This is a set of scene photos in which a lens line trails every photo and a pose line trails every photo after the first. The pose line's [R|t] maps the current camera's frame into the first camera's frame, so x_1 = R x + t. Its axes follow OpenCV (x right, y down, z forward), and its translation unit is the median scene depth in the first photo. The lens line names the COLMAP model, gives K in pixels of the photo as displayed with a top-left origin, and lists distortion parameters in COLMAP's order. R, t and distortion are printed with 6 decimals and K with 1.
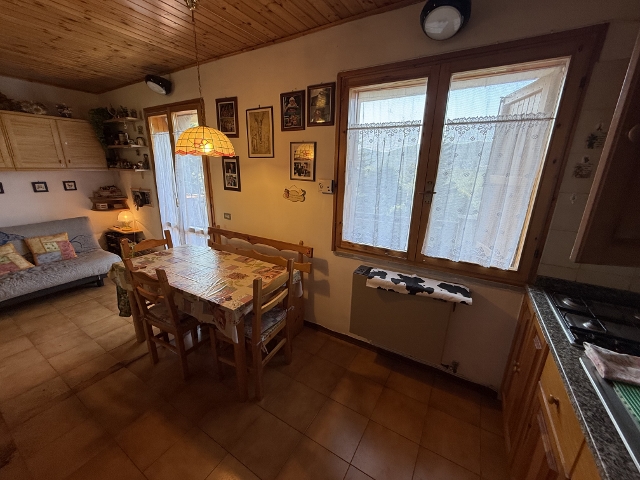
lens RADIAL K [[256.1, 0, 318.1], [0, 256.1, 240.0], [0, 0, 1]] dist [-0.000214, 0.000217]
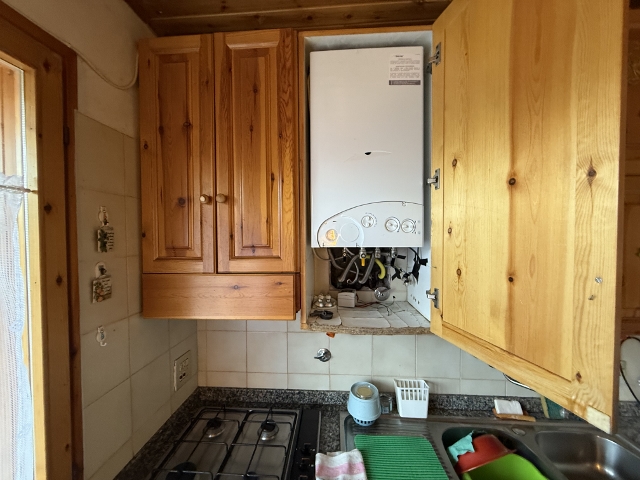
lens RADIAL K [[256.1, 0, 318.1], [0, 256.1, 240.0], [0, 0, 1]] dist [-0.000214, 0.000217]
pose [[-0.458084, -0.032673, 0.888308, 0.178870], [0.249841, 0.954308, 0.163938, -0.203140], [-0.853076, 0.297034, -0.428990, 0.467749]]
